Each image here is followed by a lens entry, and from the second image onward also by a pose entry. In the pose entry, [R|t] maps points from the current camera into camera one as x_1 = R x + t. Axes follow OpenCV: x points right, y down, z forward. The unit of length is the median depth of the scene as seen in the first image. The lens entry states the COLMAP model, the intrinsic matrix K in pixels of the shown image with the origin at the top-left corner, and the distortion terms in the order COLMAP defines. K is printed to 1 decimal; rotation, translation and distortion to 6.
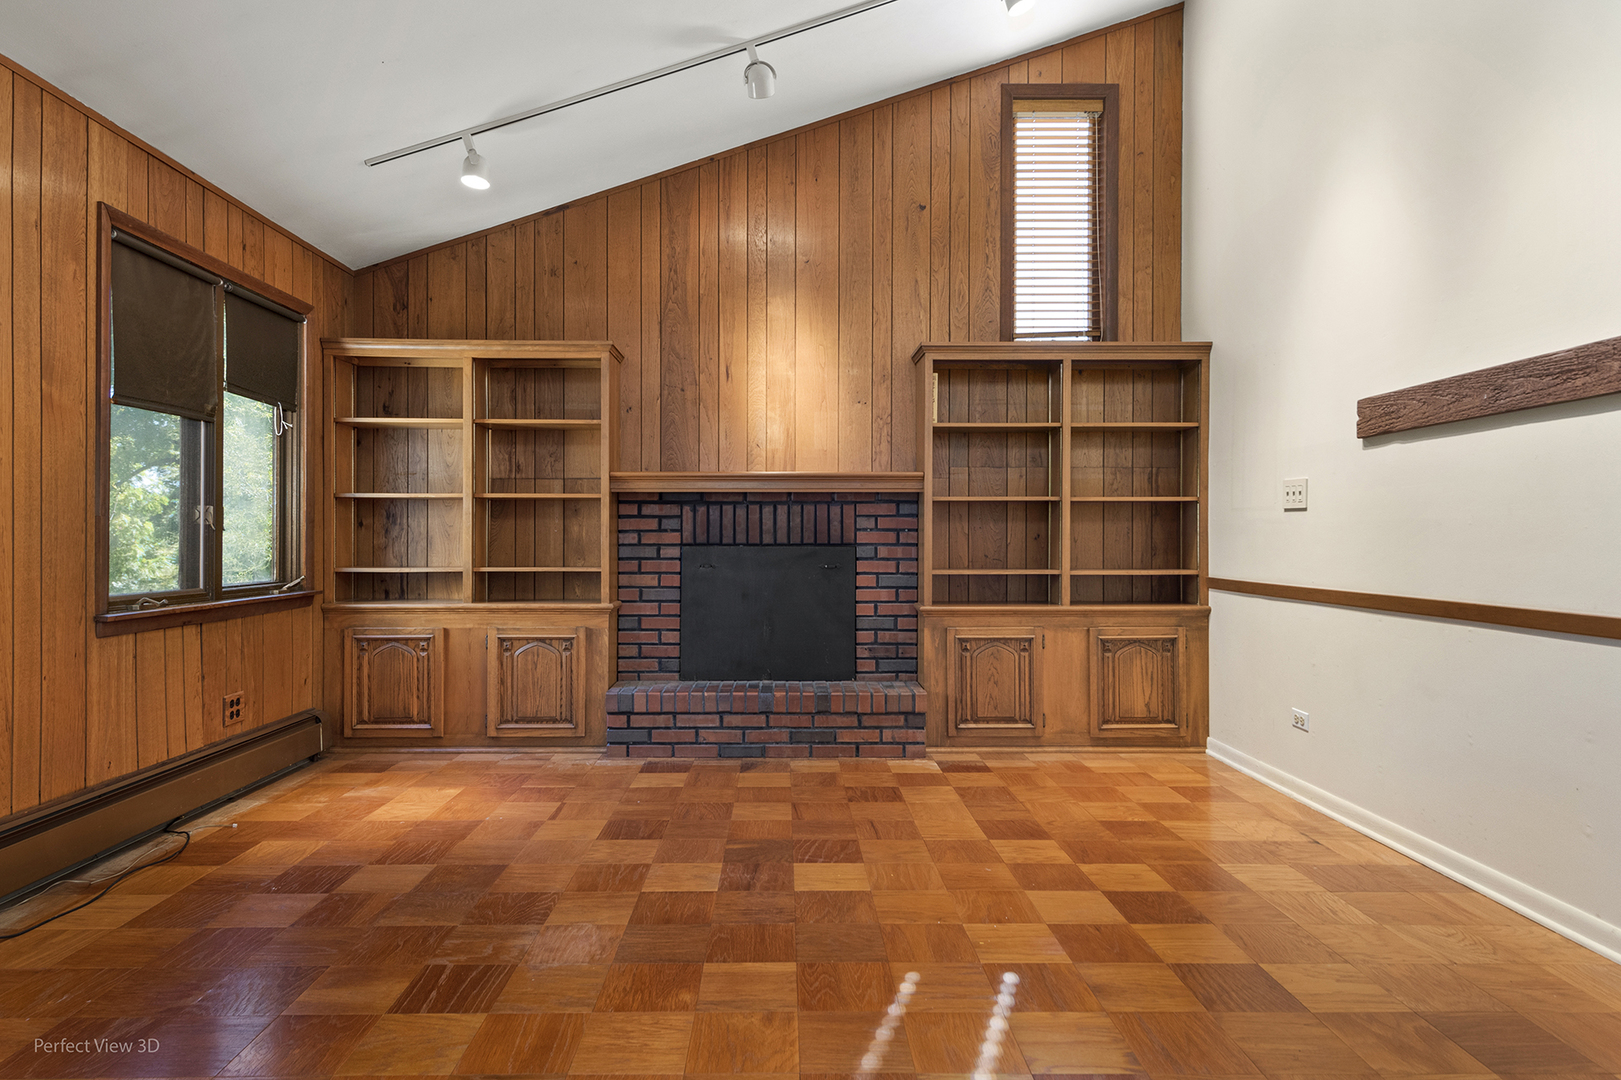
lens RADIAL K [[890.5, 0, 775.3], [0, 890.5, 540.8], [0, 0, 1]] dist [0.017681, -0.005650]
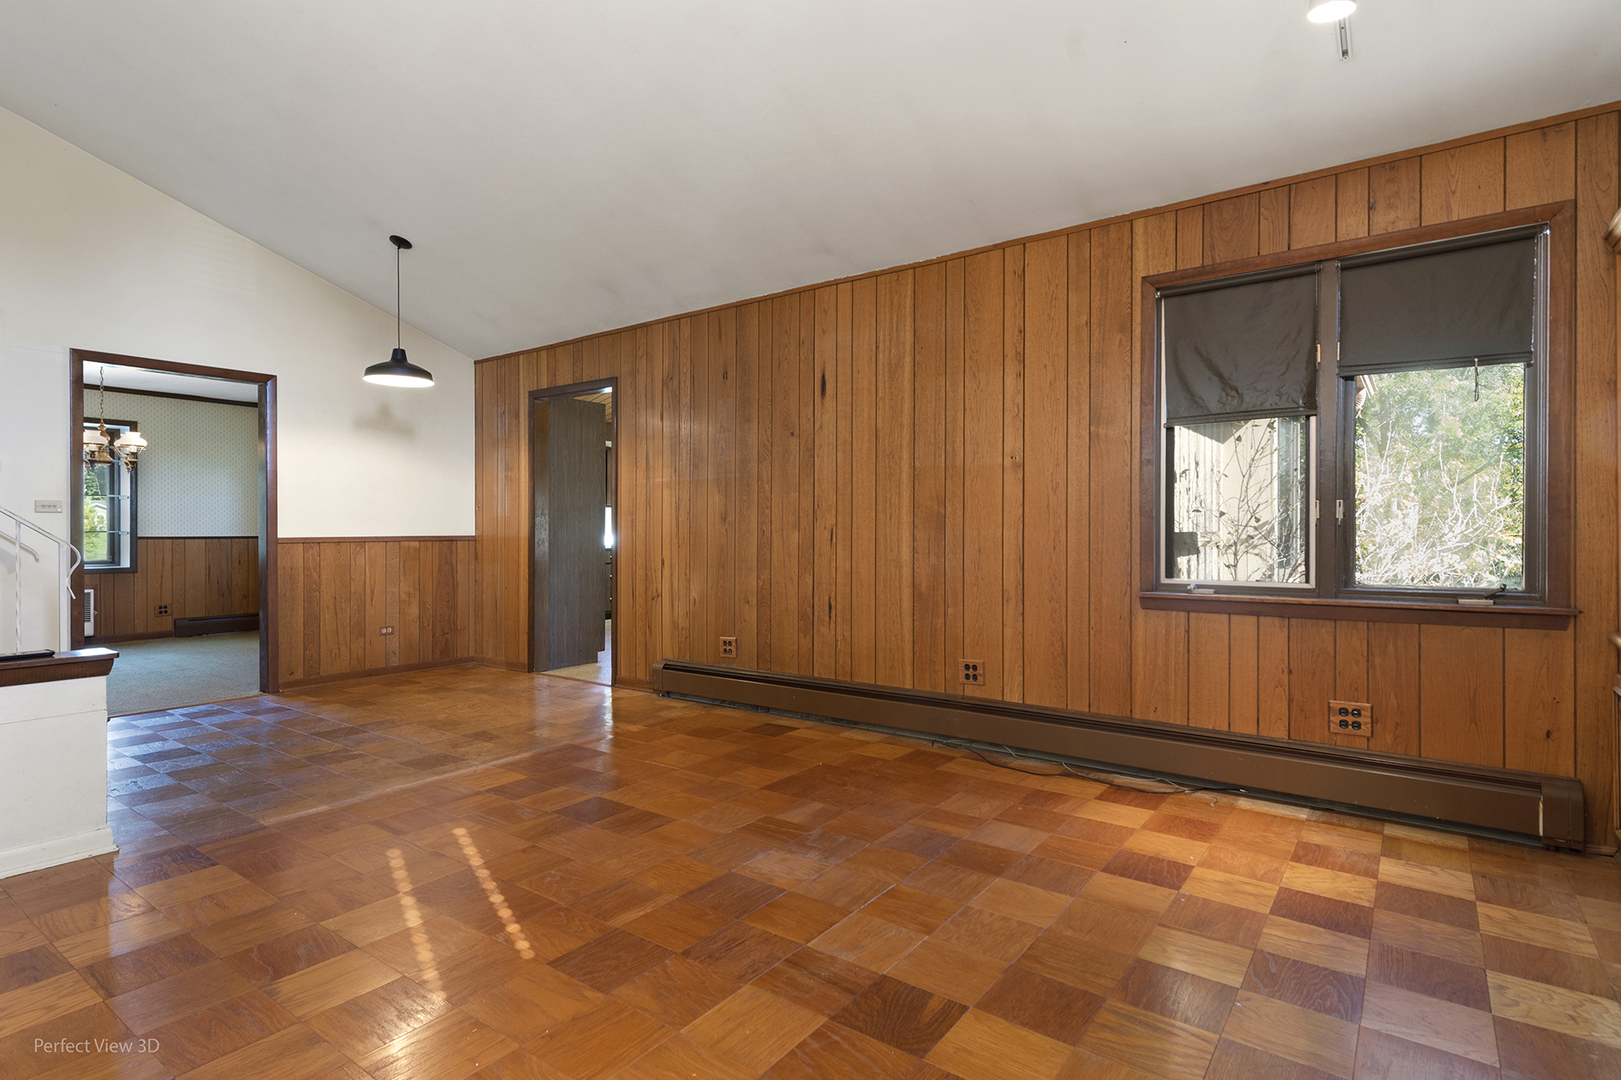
lens RADIAL K [[823.2, 0, 805.8], [0, 823.2, 536.4], [0, 0, 1]] dist [0.013107, -0.001691]
pose [[-0.588837, 0.001698, -0.808250, 0.525765], [-0.002796, 0.999988, 0.004138, -0.001798], [0.808247, 0.004697, -0.588824, 1.342229]]
